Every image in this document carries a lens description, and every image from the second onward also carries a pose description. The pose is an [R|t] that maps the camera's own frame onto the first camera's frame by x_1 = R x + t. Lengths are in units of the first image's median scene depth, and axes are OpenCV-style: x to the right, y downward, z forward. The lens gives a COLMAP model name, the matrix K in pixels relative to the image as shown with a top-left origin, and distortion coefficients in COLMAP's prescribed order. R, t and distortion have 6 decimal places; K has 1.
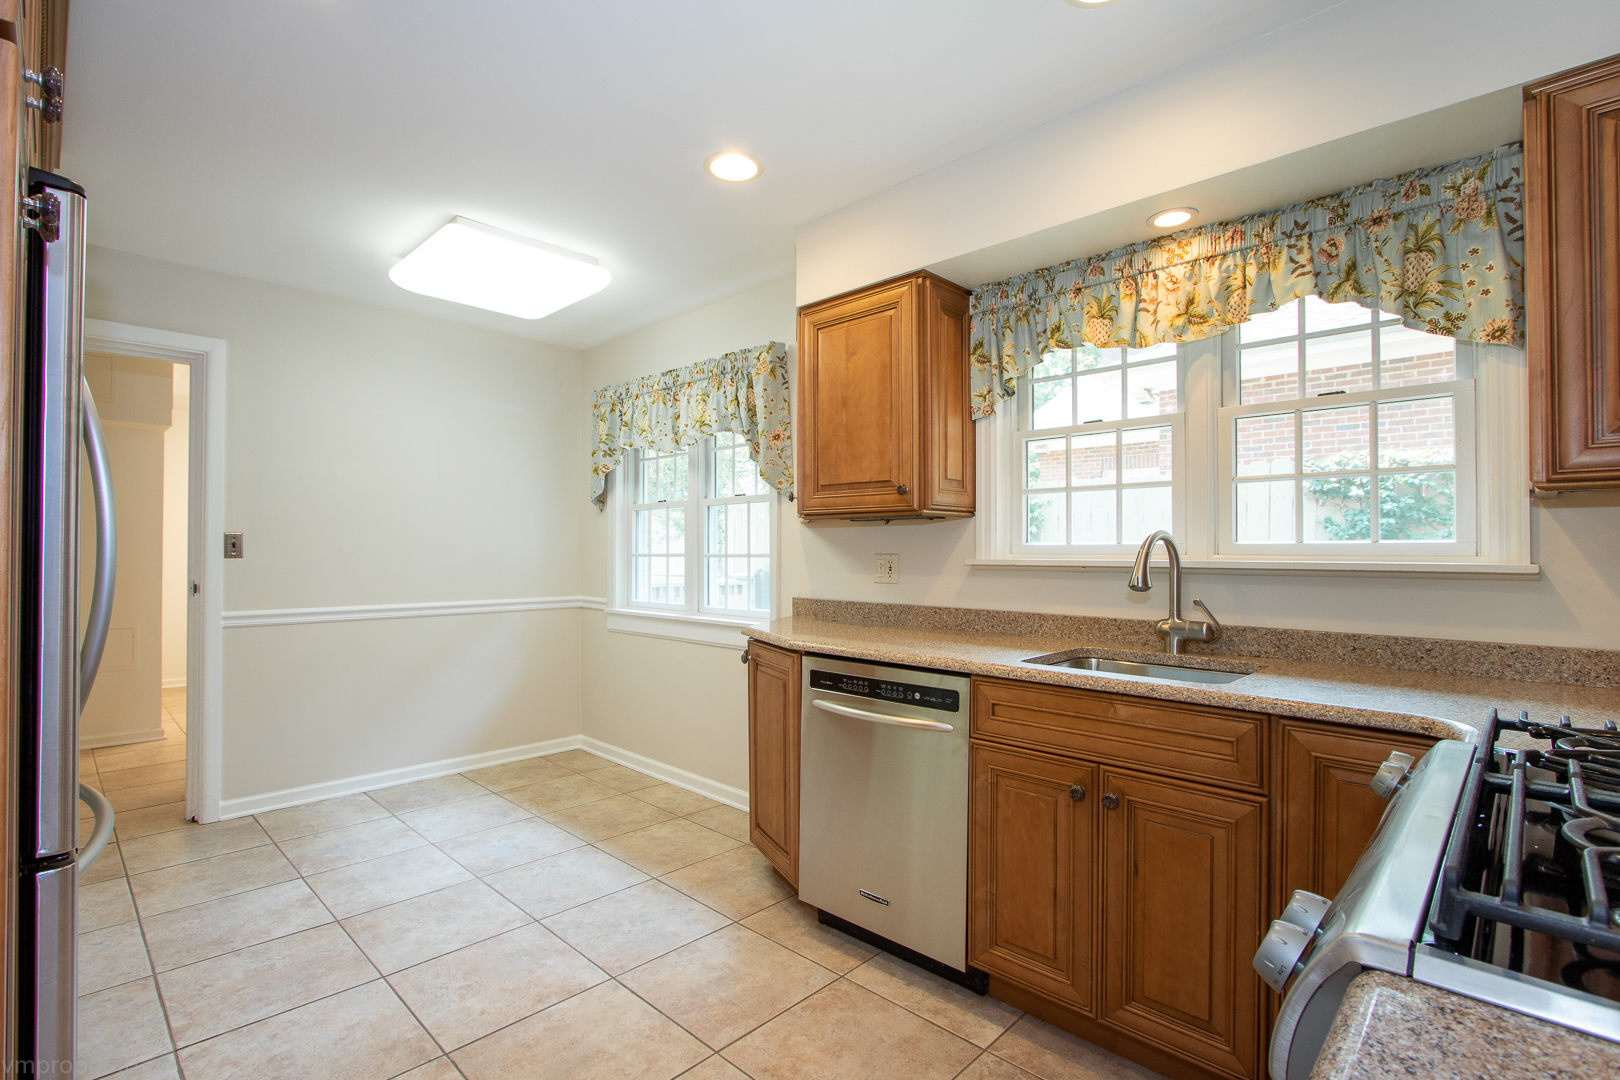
lens RADIAL K [[748.4, 0, 809.3], [0, 748.4, 545.4], [0, 0, 1]] dist [-0.014230, -0.000170]
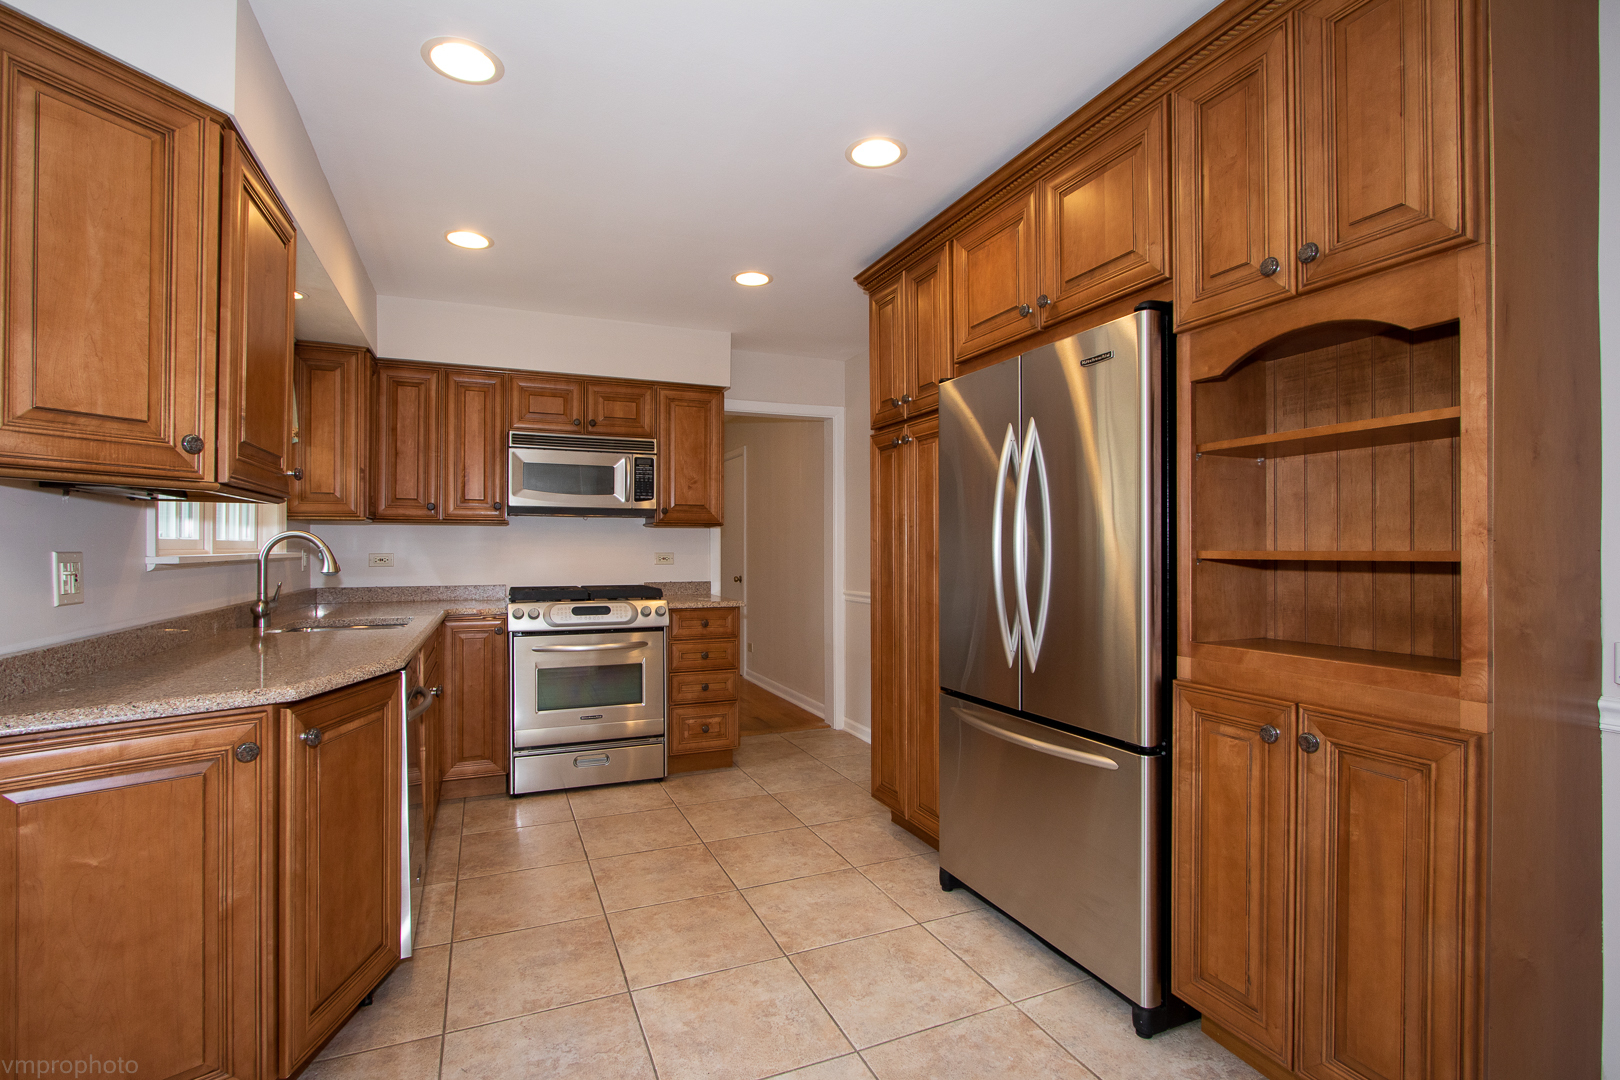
lens RADIAL K [[748.4, 0, 810.6], [0, 748.4, 543.5], [0, 0, 1]] dist [-0.014230, -0.000170]
pose [[-0.921949, -0.003390, 0.387295, -0.913903], [-0.009983, 0.999837, -0.015013, 0.016373], [-0.387182, -0.017707, -0.921833, 1.942731]]
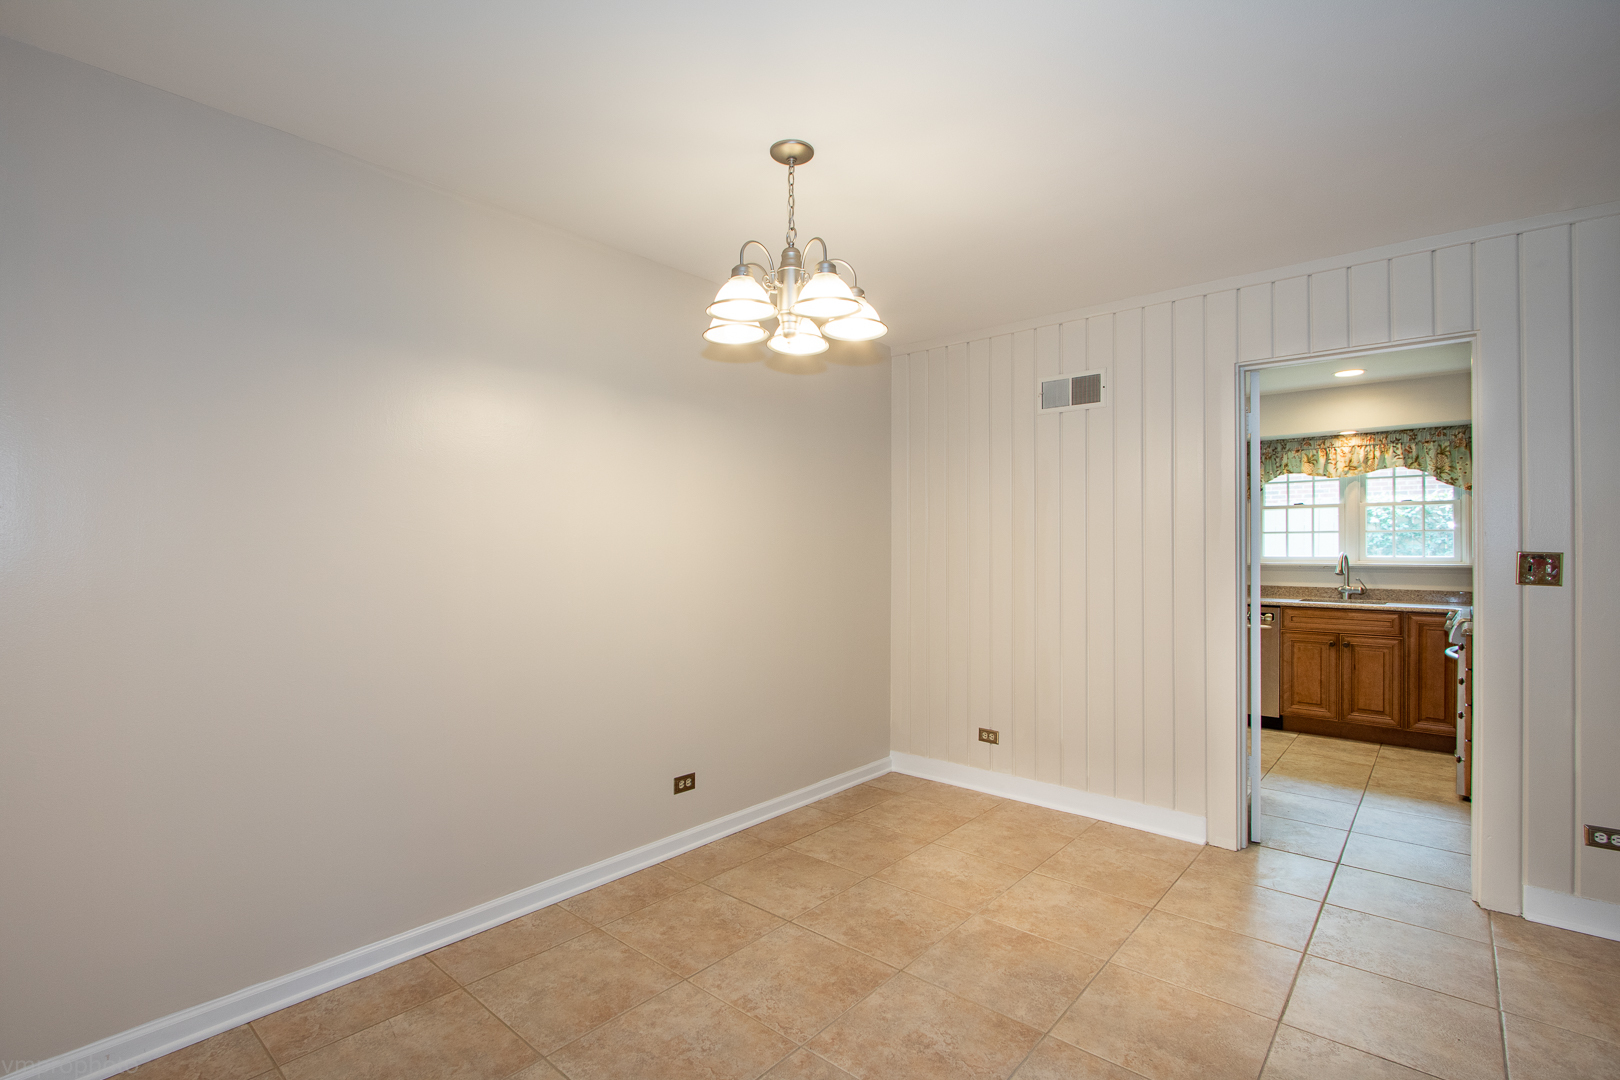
lens RADIAL K [[748.4, 0, 809.9], [0, 748.4, 545.7], [0, 0, 1]] dist [-0.014230, -0.000170]
pose [[0.998755, -0.002472, 0.049818, -1.558165], [0.002287, 0.999990, 0.003770, -0.057734], [-0.049826, -0.003651, 0.998751, -1.538467]]
